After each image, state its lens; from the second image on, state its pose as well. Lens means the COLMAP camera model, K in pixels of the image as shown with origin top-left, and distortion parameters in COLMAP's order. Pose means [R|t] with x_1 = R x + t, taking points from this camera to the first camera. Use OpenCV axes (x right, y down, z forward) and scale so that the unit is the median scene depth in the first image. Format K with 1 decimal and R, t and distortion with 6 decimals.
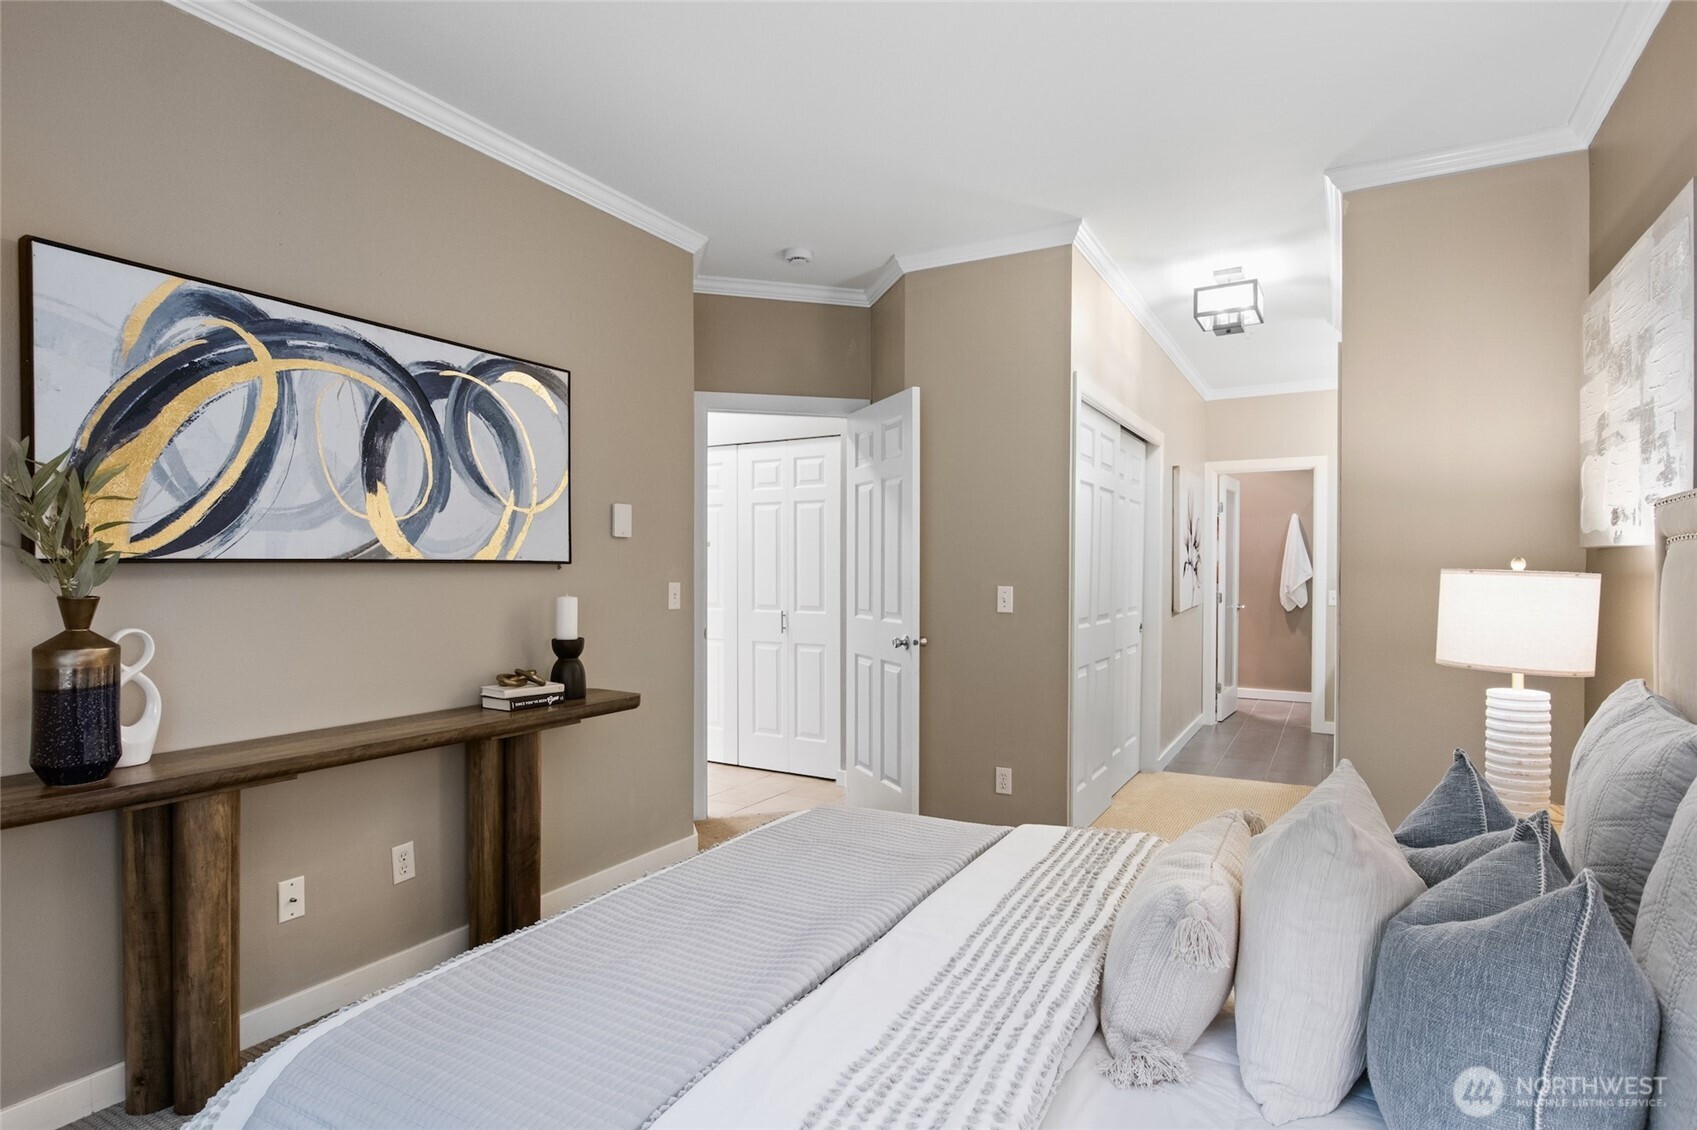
lens RADIAL K [[850.3, 0, 865.4], [0, 850.3, 561.9], [0, 0, 1]] dist [-0.006441, -0.002333]
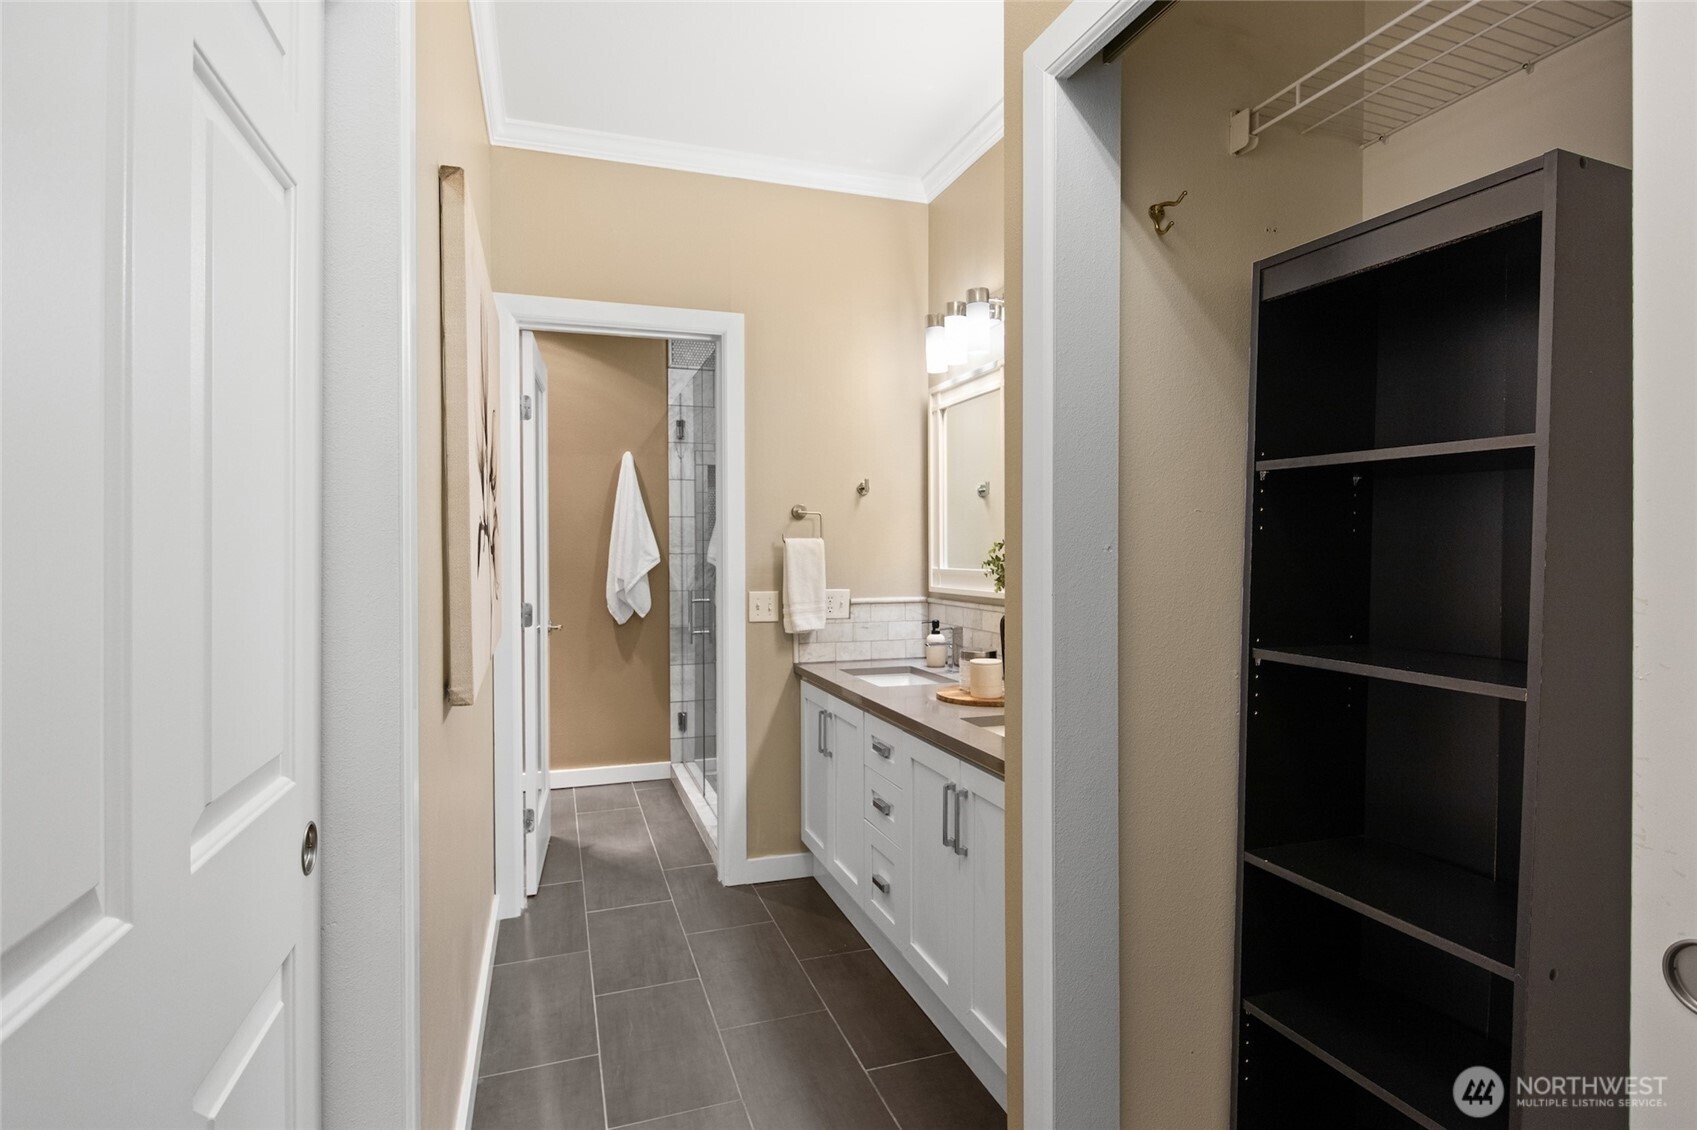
lens RADIAL K [[850.3, 0, 865.4], [0, 850.3, 561.9], [0, 0, 1]] dist [-0.006441, -0.002333]
pose [[0.644013, -0.020680, 0.764735, 0.221632], [0.009627, 0.999774, 0.018929, 0.009681], [-0.764954, -0.004828, 0.644067, 0.666035]]
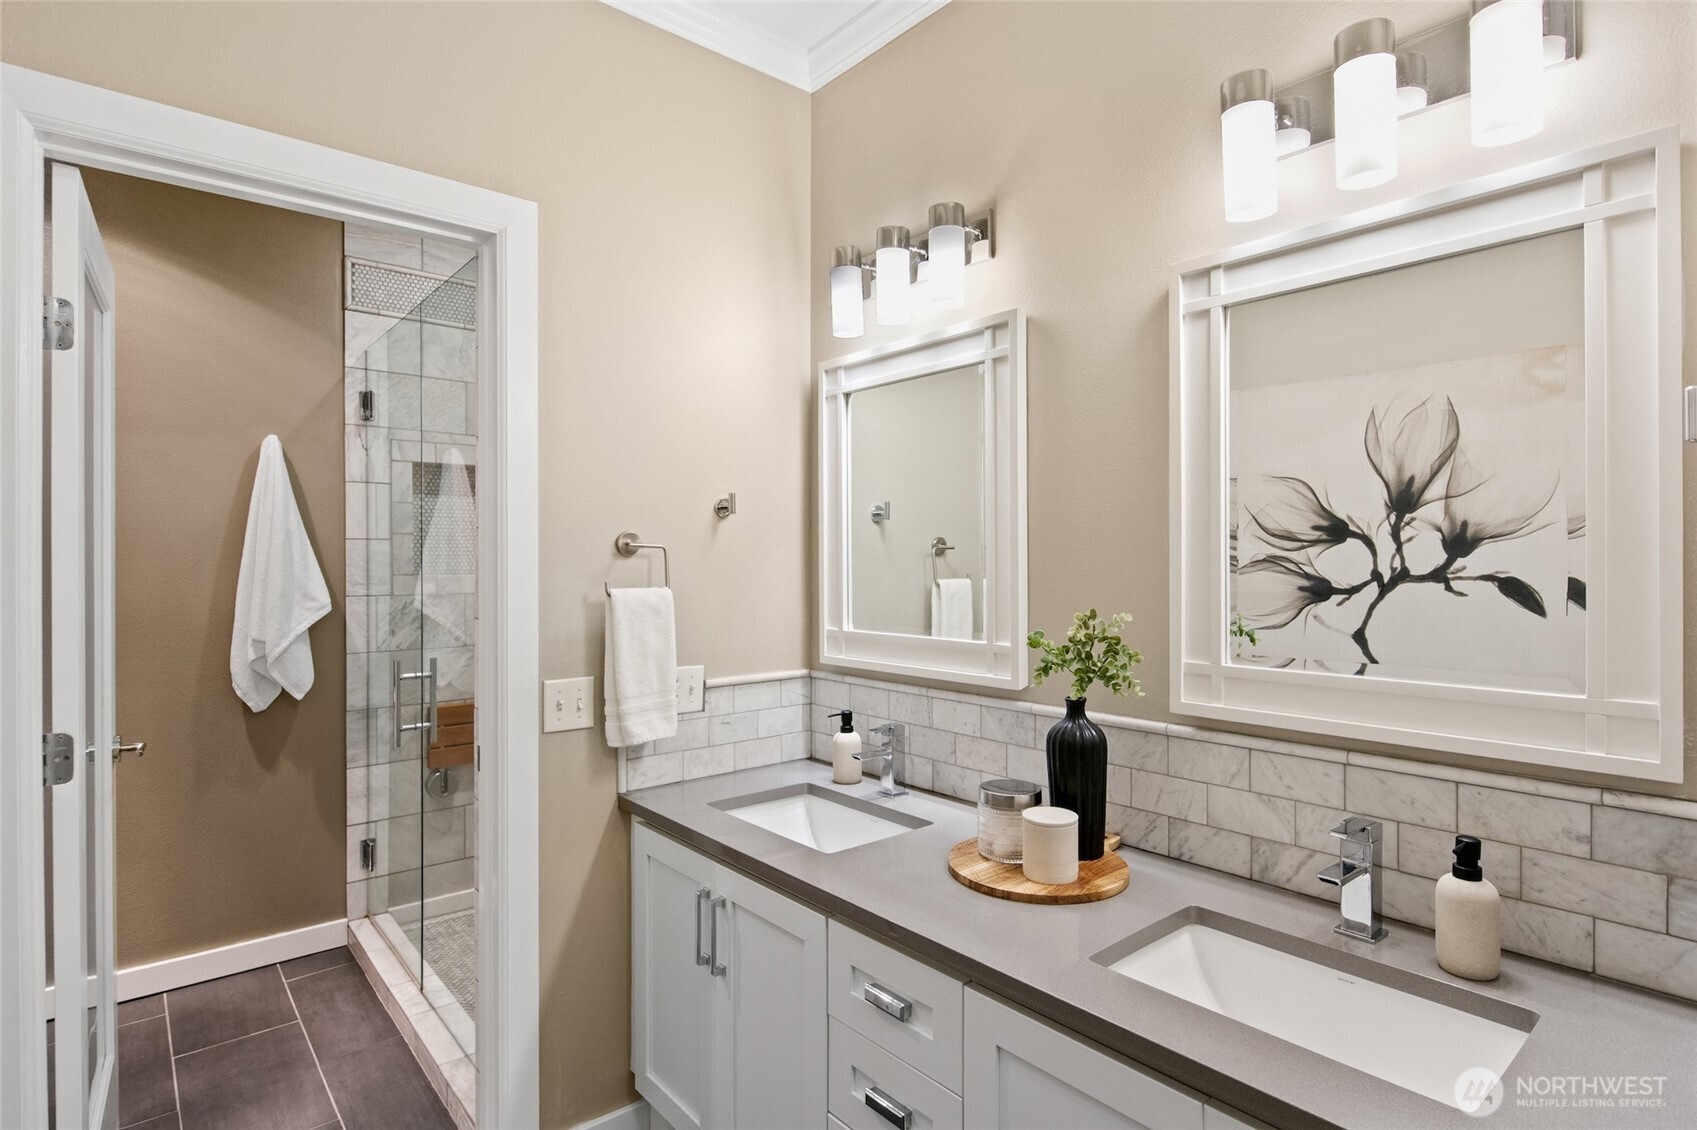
lens RADIAL K [[850.3, 0, 865.4], [0, 850.3, 561.9], [0, 0, 1]] dist [-0.006441, -0.002333]
pose [[0.322989, -0.008899, 0.946361, 0.325131], [0.005420, 0.999957, 0.007554, -0.007003], [-0.946387, 0.002689, 0.323023, 0.850376]]
